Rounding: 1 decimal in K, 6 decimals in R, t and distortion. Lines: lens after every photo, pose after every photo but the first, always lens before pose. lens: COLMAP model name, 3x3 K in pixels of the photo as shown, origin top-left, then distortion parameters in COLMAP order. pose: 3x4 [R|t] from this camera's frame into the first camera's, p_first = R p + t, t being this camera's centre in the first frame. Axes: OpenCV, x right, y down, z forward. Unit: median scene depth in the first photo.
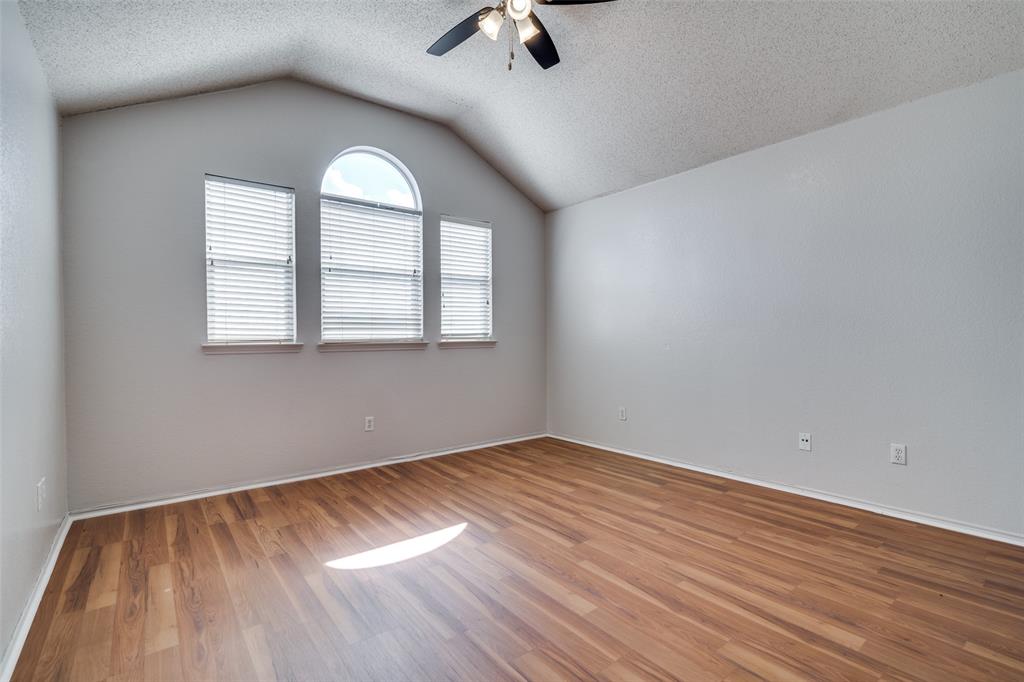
lens RADIAL K [[474.4, 0, 518.7], [0, 474.4, 344.5], [0, 0, 1]] dist [0.001127, -0.000853]
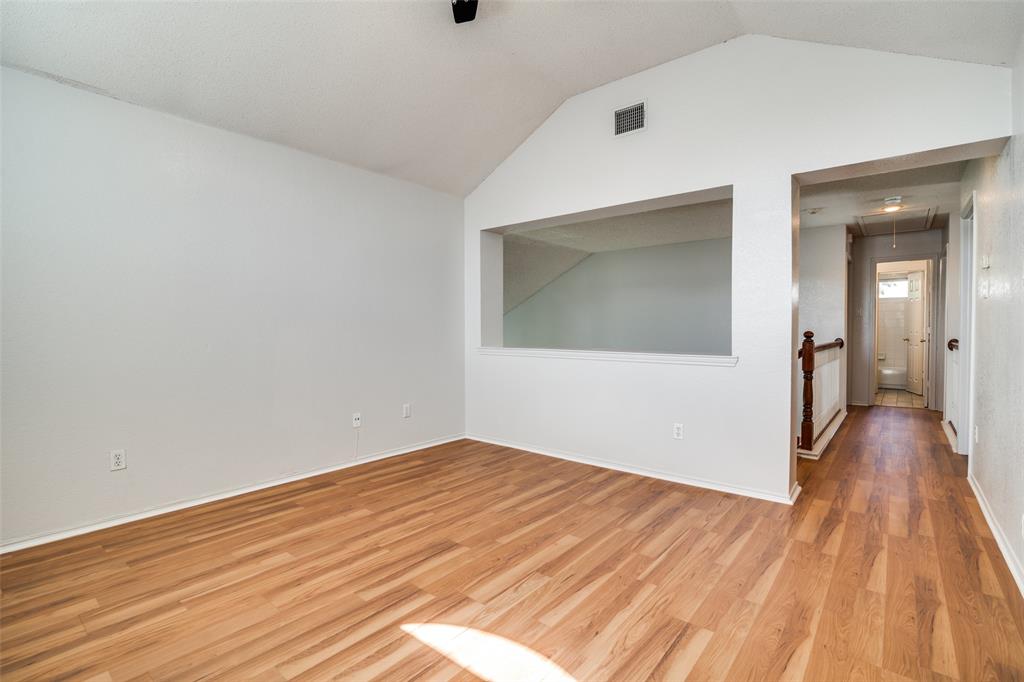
lens RADIAL K [[474.4, 0, 518.6], [0, 474.4, 337.7], [0, 0, 1]] dist [0.001127, -0.000853]
pose [[-0.225776, 0.002377, 0.974176, -0.738527], [0.020994, 0.999777, 0.002426, 0.001943], [-0.973953, 0.020999, -0.225775, 0.968123]]
